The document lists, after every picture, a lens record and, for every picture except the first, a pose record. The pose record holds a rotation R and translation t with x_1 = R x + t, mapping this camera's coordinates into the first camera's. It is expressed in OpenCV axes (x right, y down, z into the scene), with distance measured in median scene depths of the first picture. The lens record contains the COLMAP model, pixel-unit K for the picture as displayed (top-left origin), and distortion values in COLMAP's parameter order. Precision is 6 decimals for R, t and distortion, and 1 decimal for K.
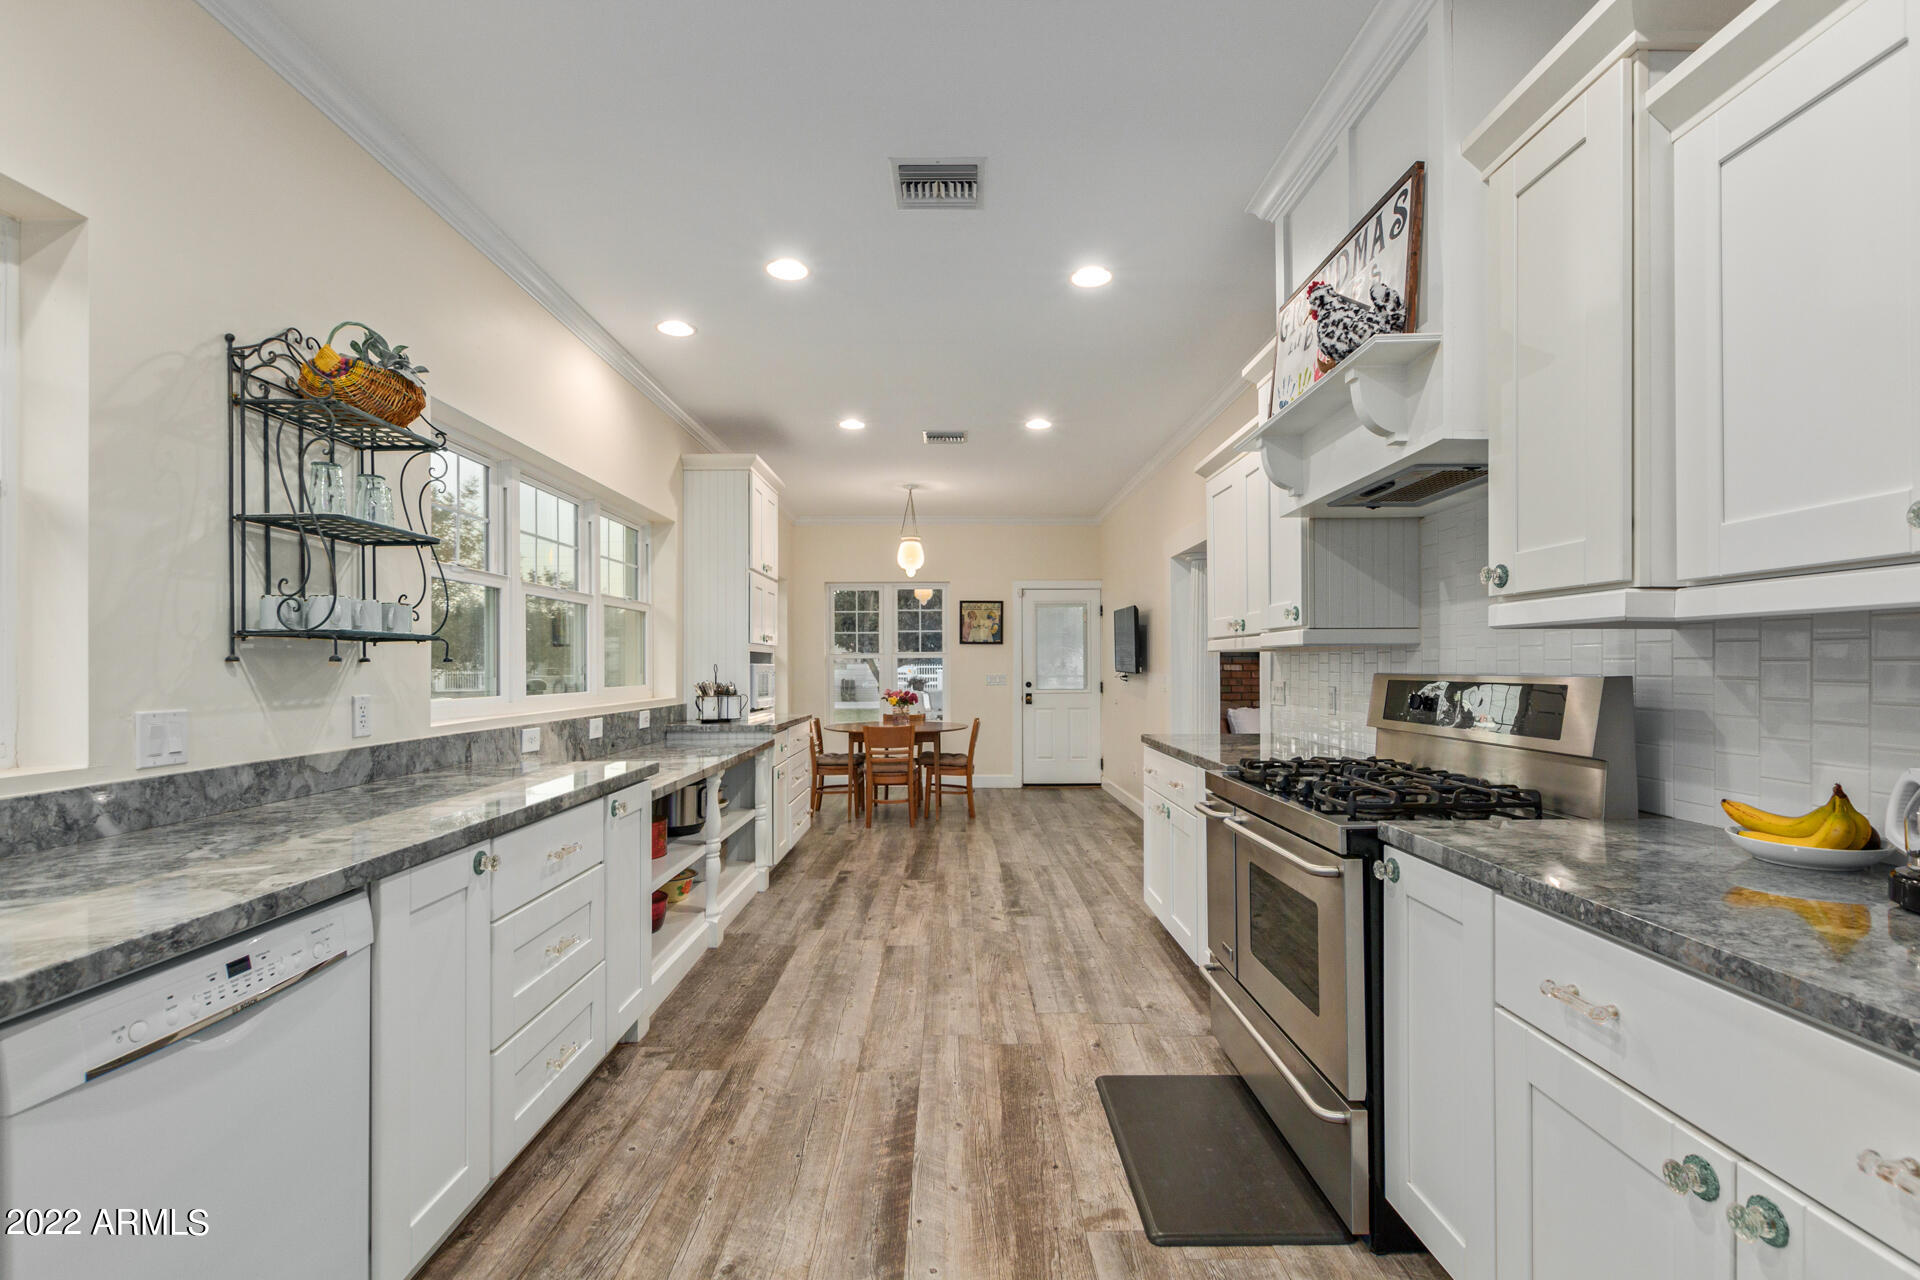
lens RADIAL K [[889.8, 0, 960.5], [0, 889.8, 655.2], [0, 0, 1]] dist [-0.002115, -0.000977]
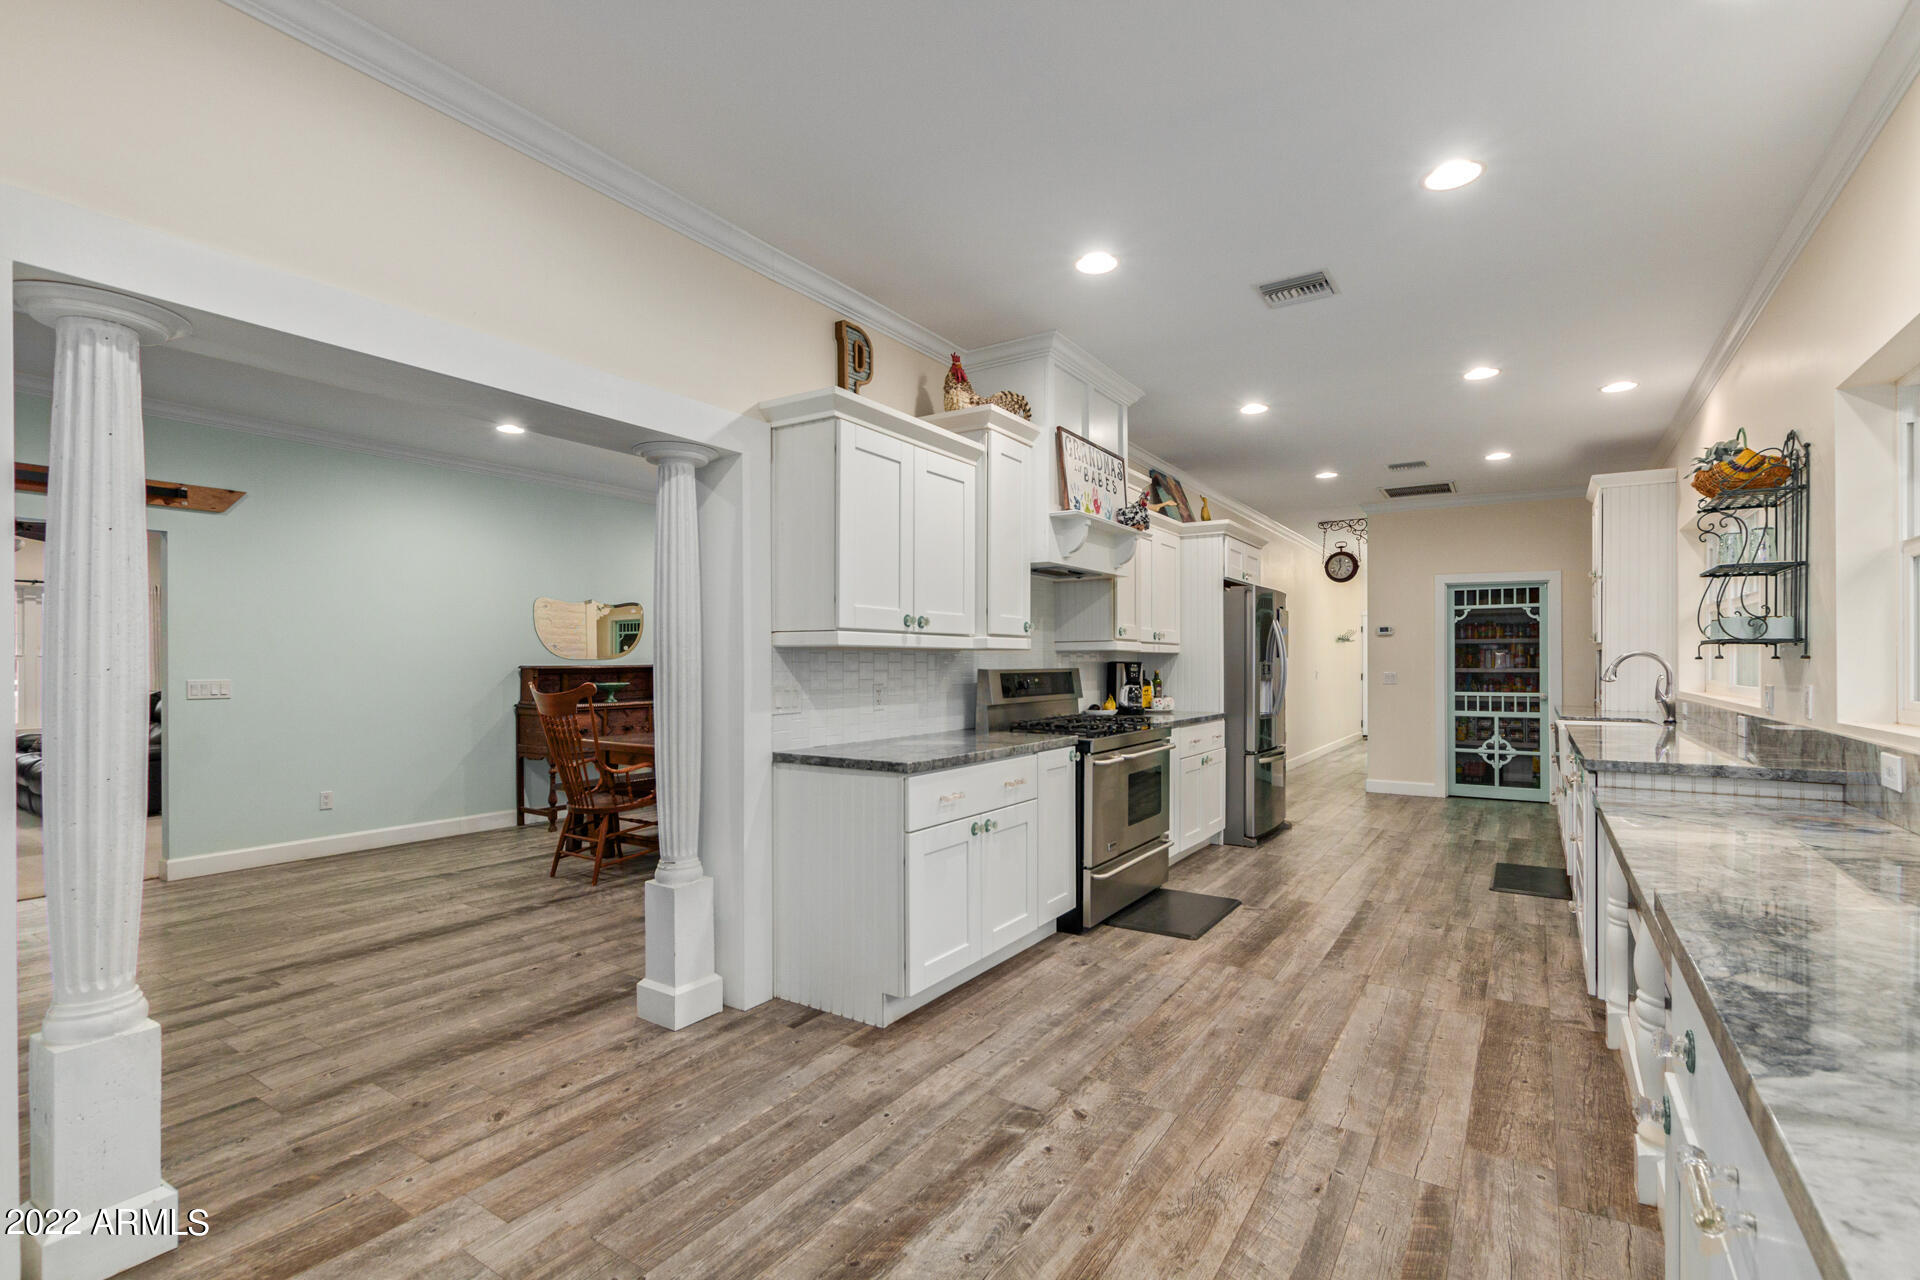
lens RADIAL K [[889.8, 0, 954.9], [0, 889.8, 658.5], [0, 0, 1]] dist [-0.002115, -0.000977]
pose [[-0.834859, 0.008317, 0.550401, -0.253252], [-0.001624, 0.999844, -0.017572, 0.023591], [-0.550461, -0.015564, -0.834716, 1.868761]]
